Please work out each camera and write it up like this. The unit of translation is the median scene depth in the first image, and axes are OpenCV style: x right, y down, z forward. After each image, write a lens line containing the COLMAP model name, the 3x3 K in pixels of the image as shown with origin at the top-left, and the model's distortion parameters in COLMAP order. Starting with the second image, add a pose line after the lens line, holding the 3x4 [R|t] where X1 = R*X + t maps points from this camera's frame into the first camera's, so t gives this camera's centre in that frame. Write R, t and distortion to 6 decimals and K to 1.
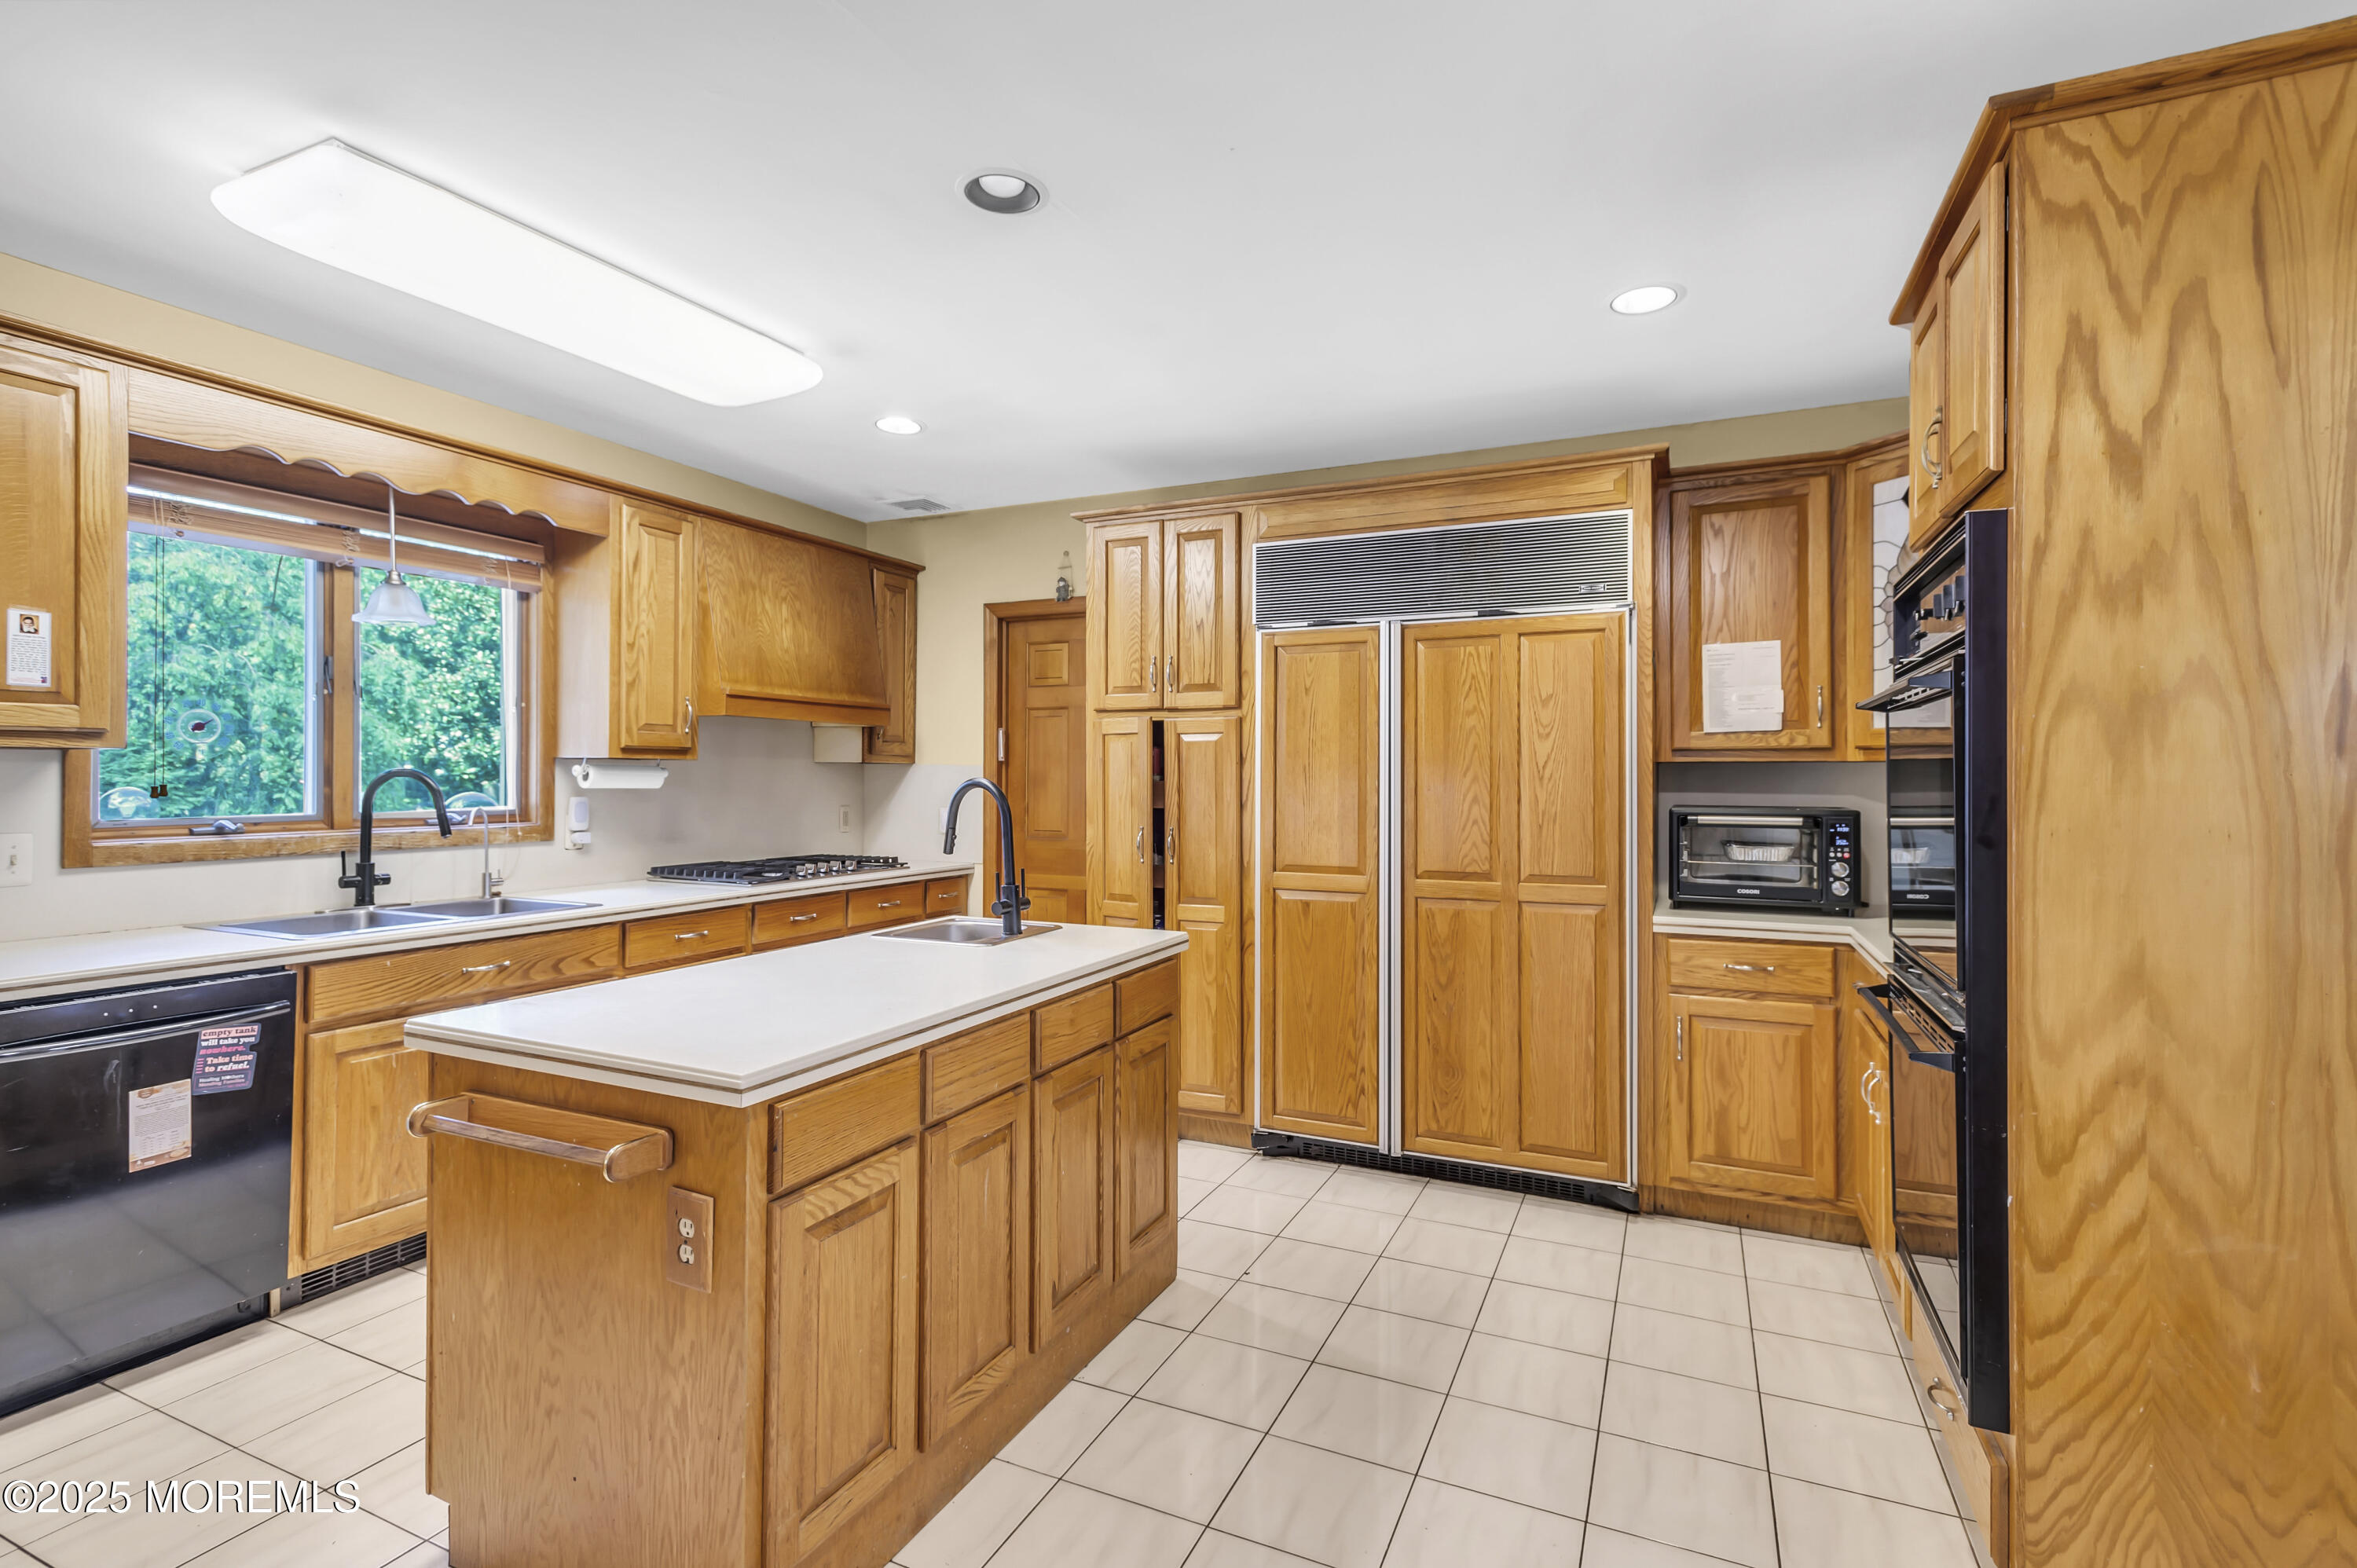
lens RADIAL K [[1129.3, 0, 1153.2], [0, 1129.3, 778.6], [0, 0, 1]] dist [0.013083, -0.000228]
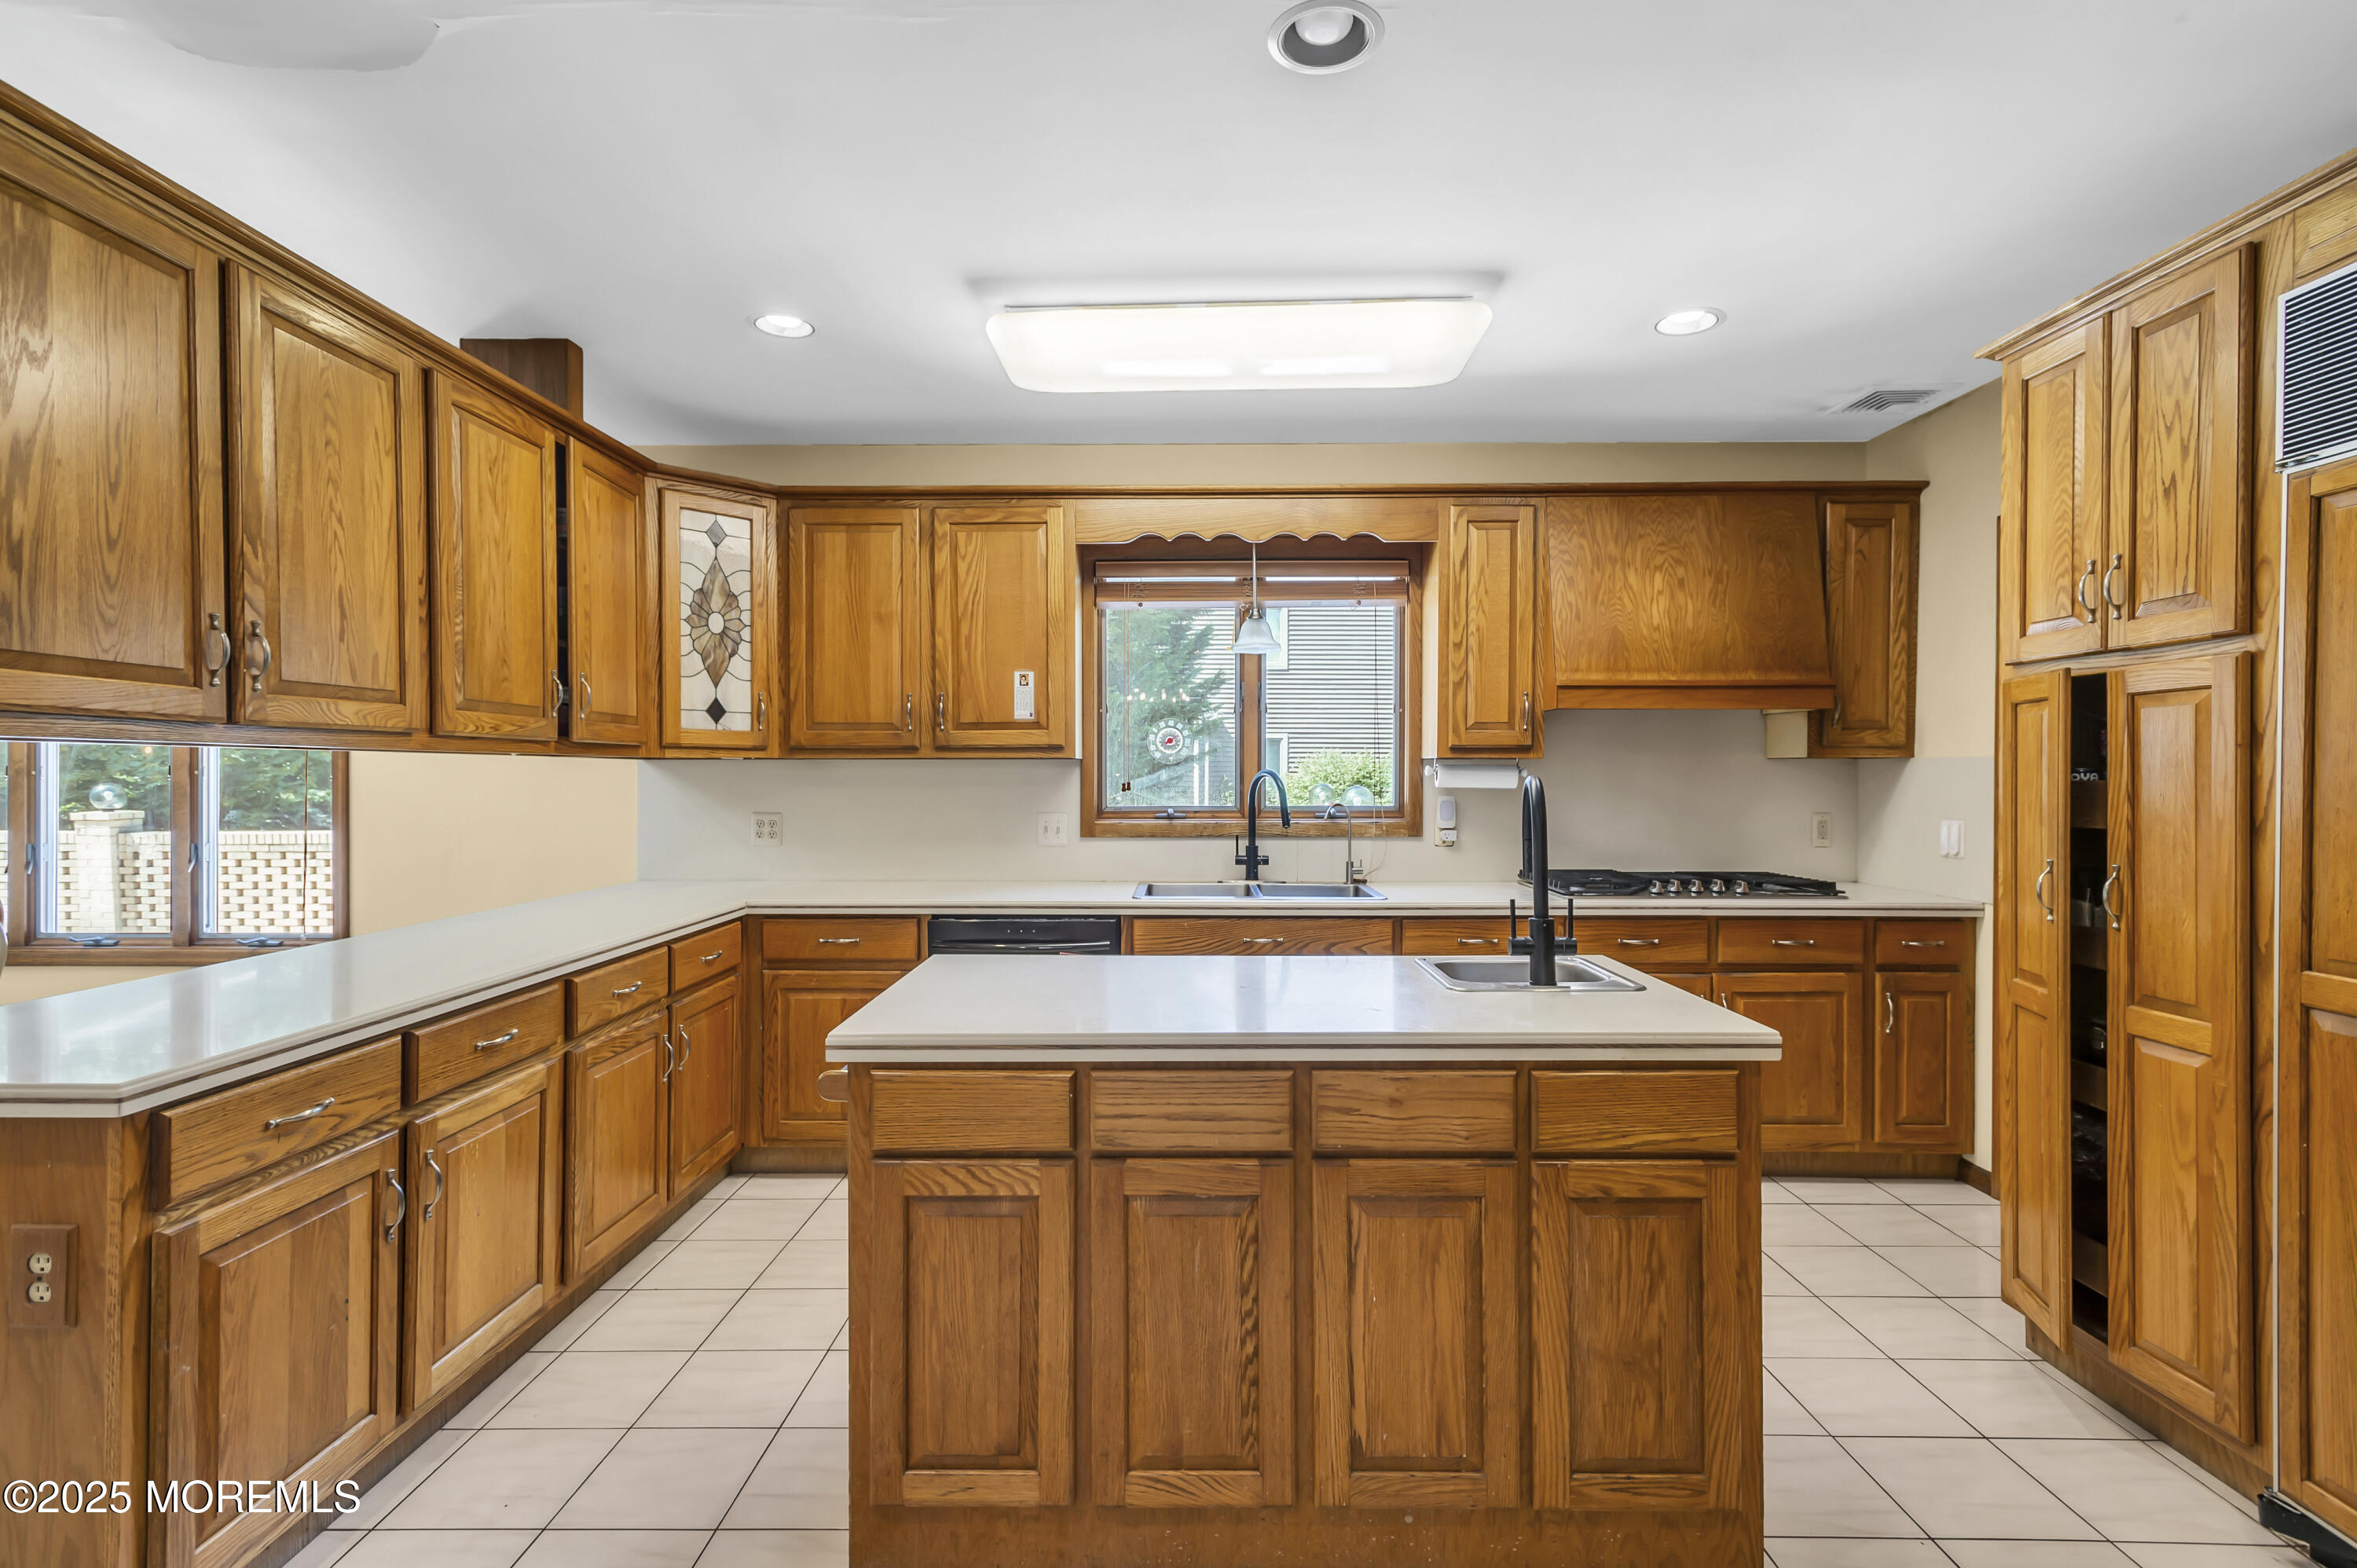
lens RADIAL K [[1129.3, 0, 1161.4], [0, 1129.3, 785.1], [0, 0, 1]] dist [0.013083, -0.000228]
pose [[0.407079, 0.003918, -0.913384, 0.342736], [-0.000552, 0.999992, 0.004044, 0.002425], [0.913393, -0.001143, 0.407078, 0.351865]]
